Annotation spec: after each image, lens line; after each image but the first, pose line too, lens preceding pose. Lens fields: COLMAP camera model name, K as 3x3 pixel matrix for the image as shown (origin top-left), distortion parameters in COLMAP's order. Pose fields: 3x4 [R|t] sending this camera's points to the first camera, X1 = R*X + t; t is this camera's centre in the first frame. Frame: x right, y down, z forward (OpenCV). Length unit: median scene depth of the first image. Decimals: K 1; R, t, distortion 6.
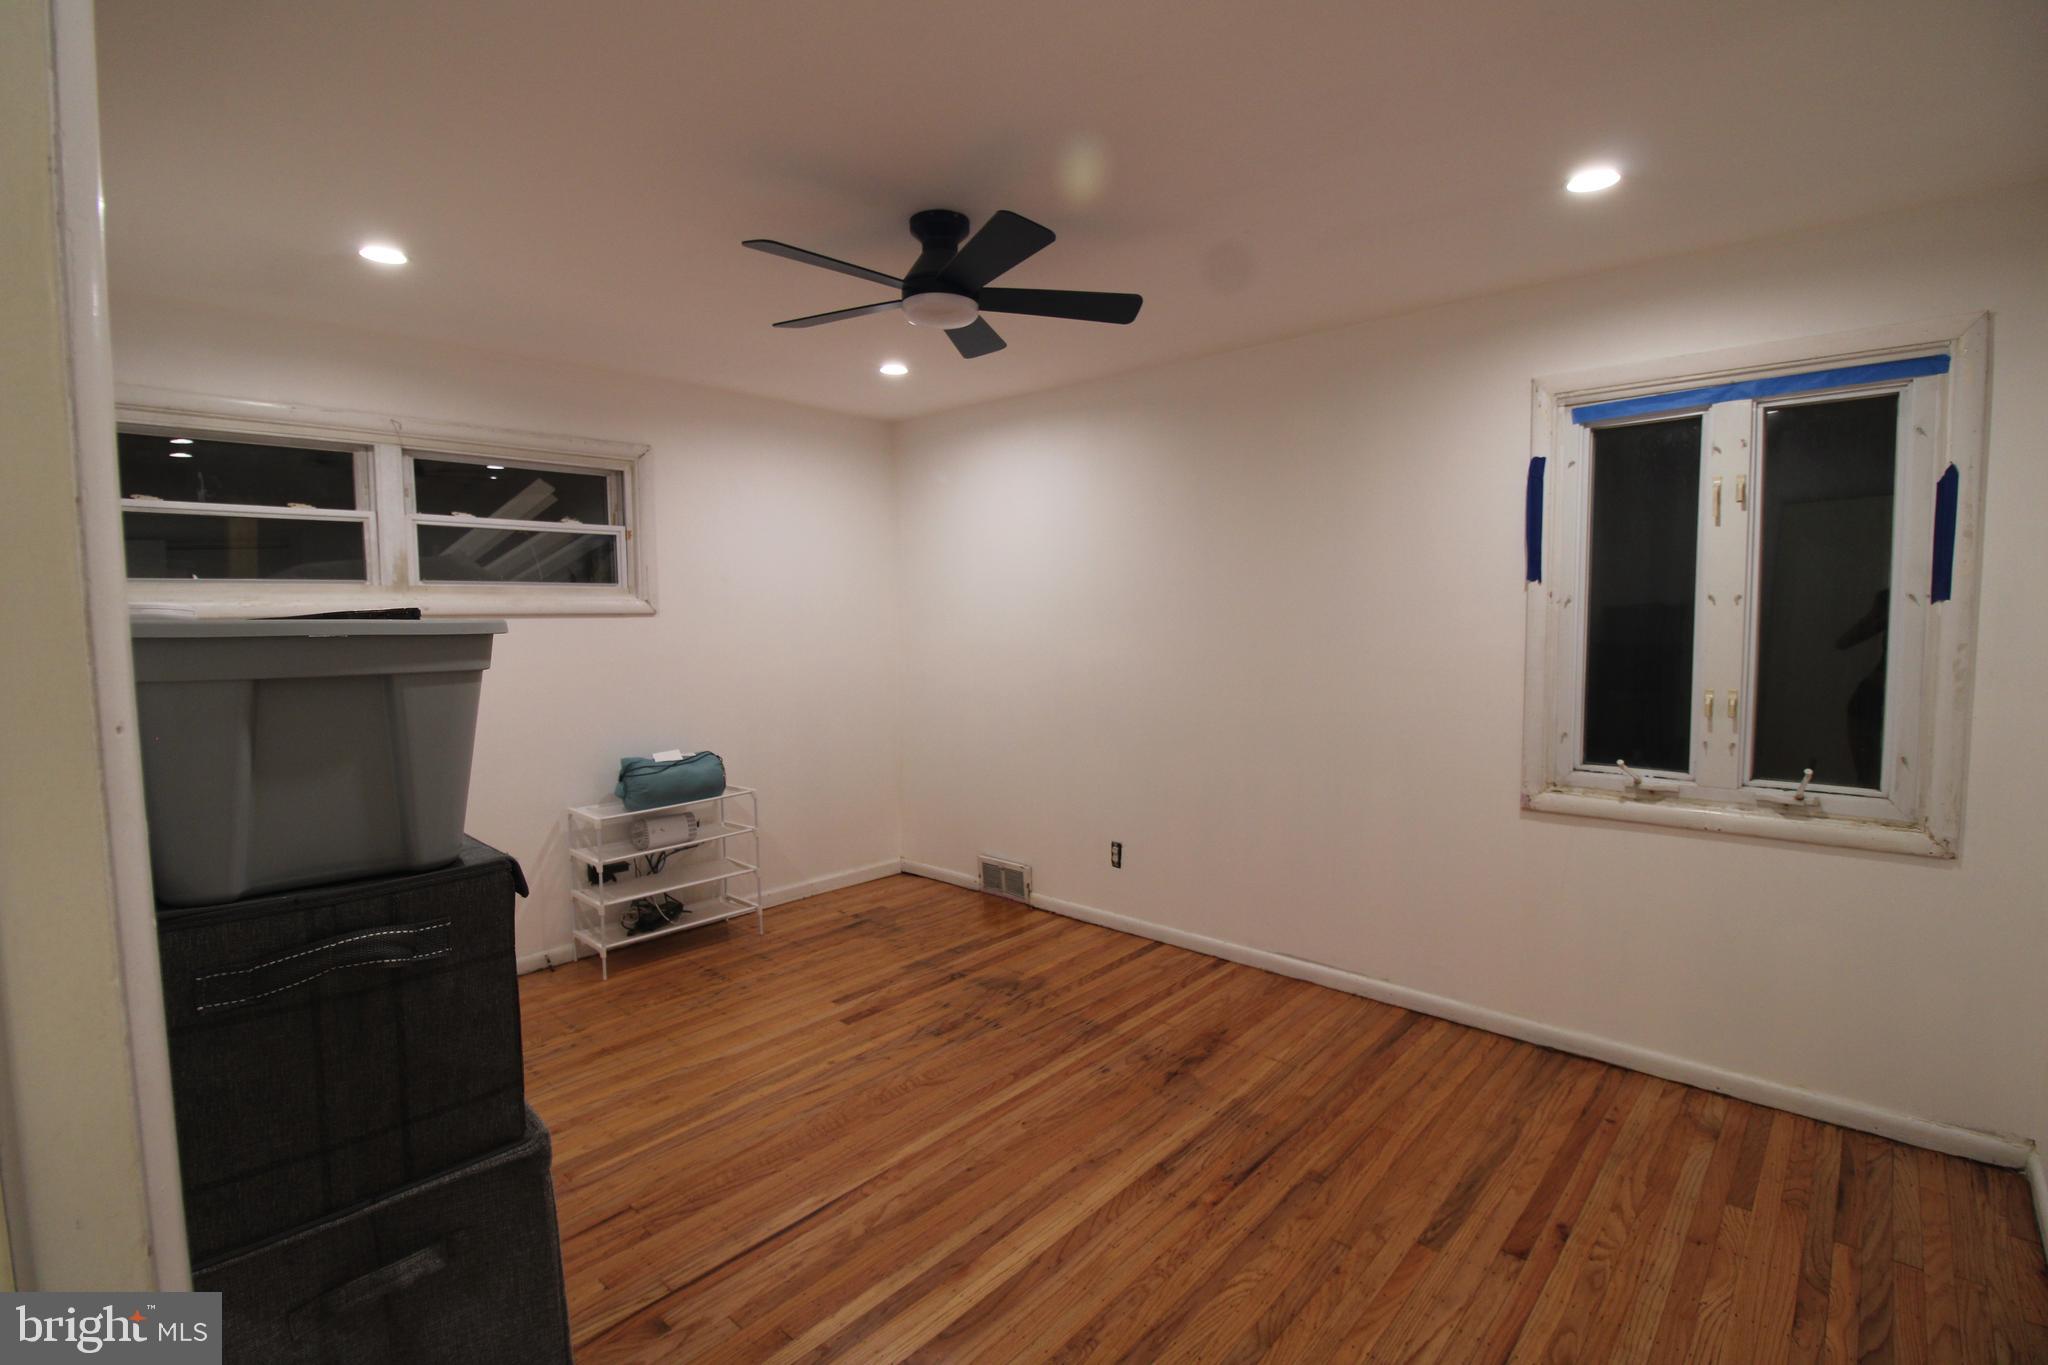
lens RADIAL K [[947.4, 0, 1026.2], [0, 947.4, 673.4], [0, 0, 1]] dist [0.000641, 0.000017]
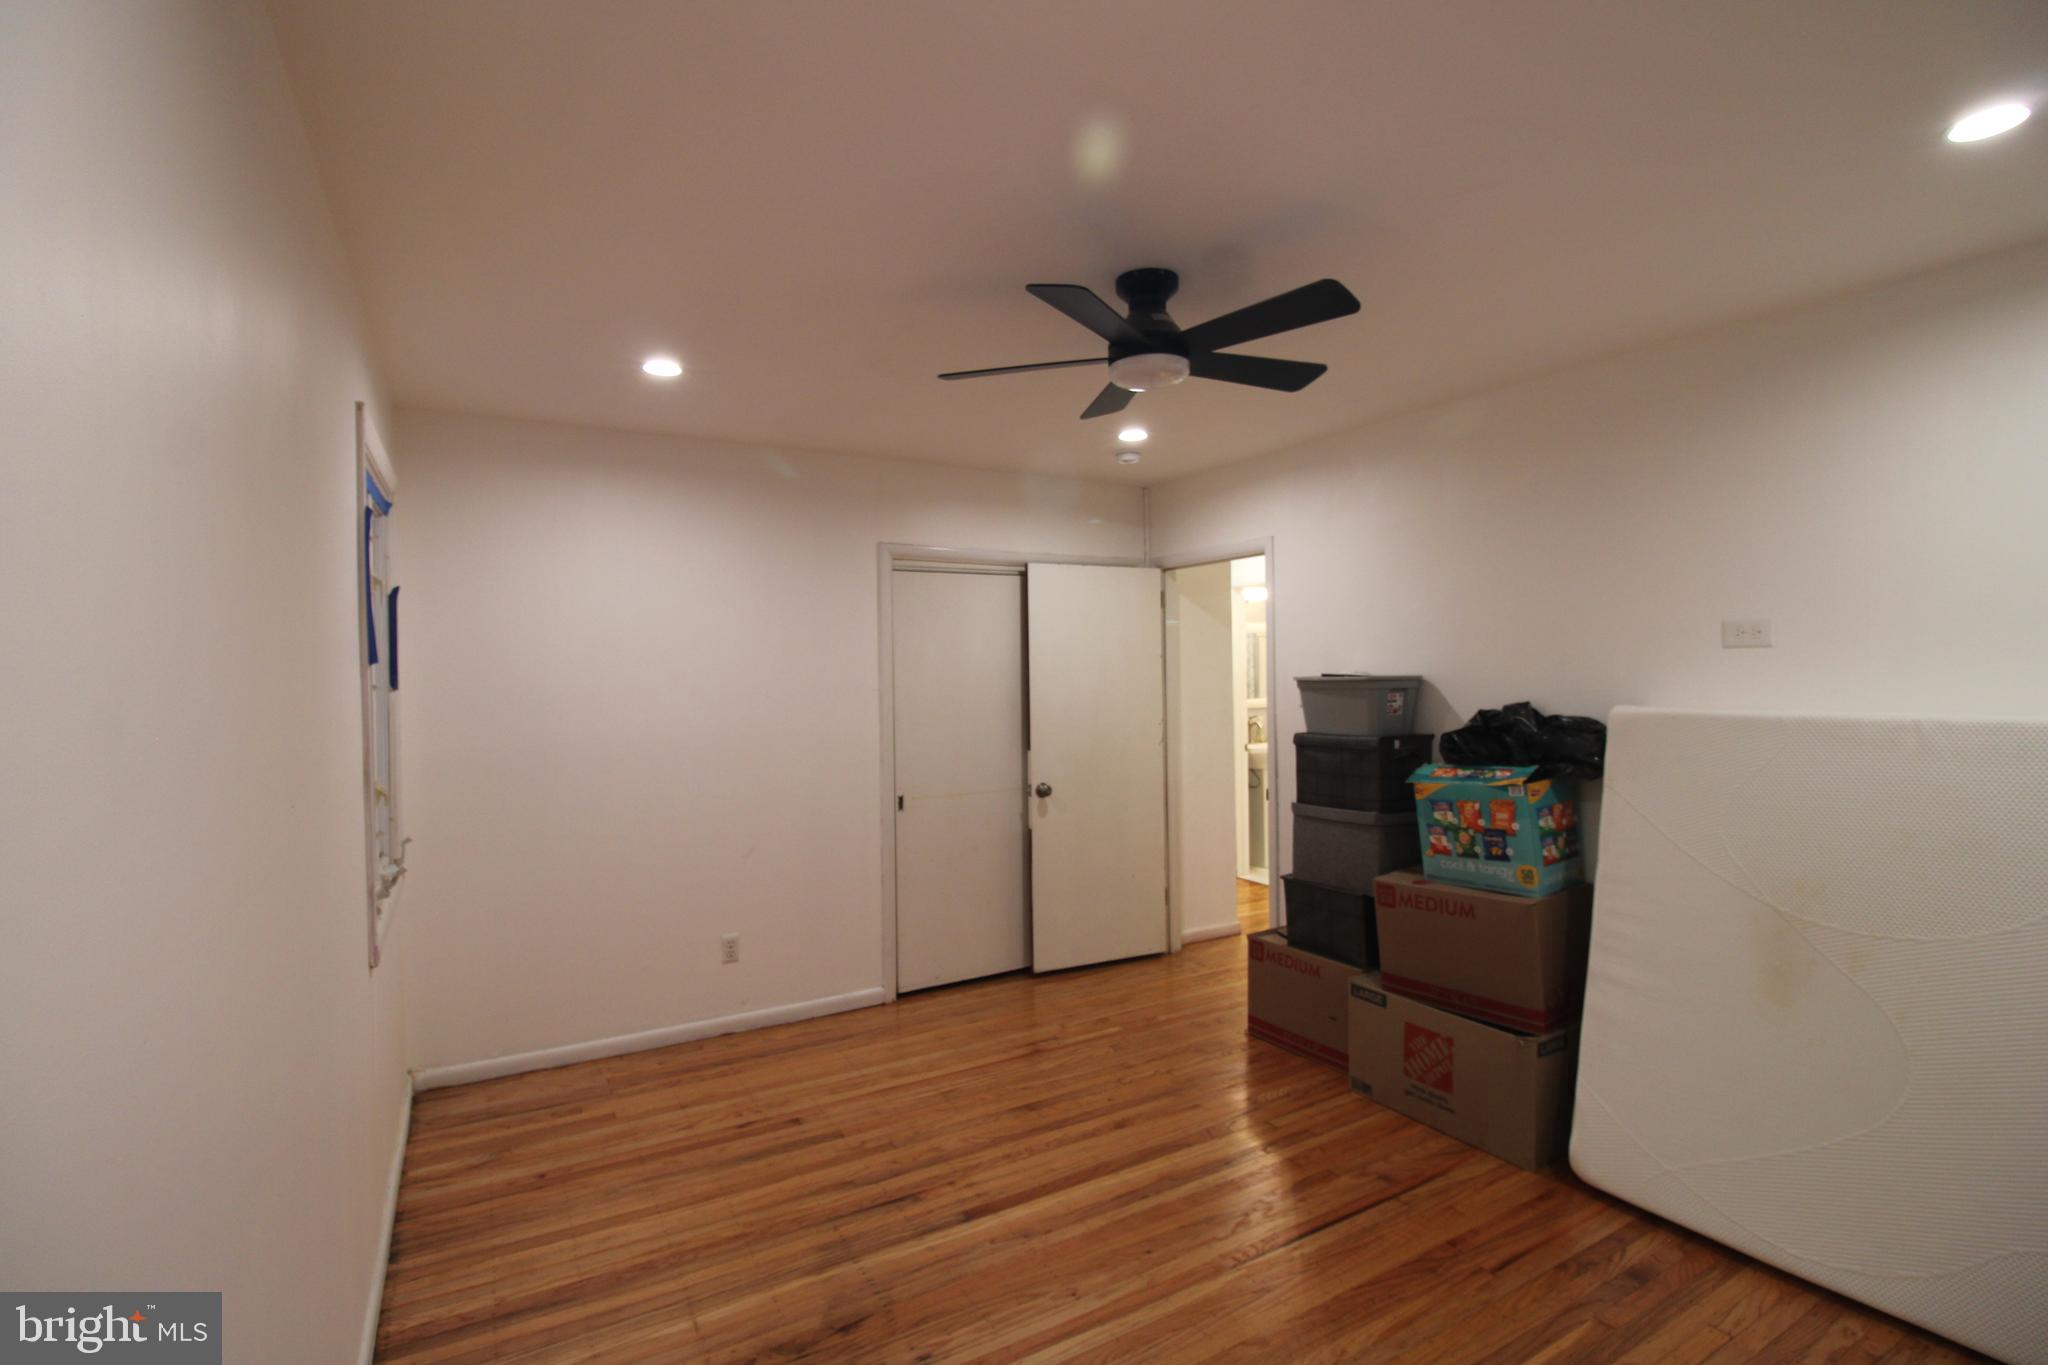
lens RADIAL K [[947.4, 0, 1030.2], [0, 947.4, 678.2], [0, 0, 1]] dist [0.000641, 0.000017]
pose [[-0.954166, 0.020977, 0.298542, -0.254387], [0.042422, 0.996948, 0.065534, -0.141708], [-0.296257, 0.075195, -0.952144, 1.971733]]
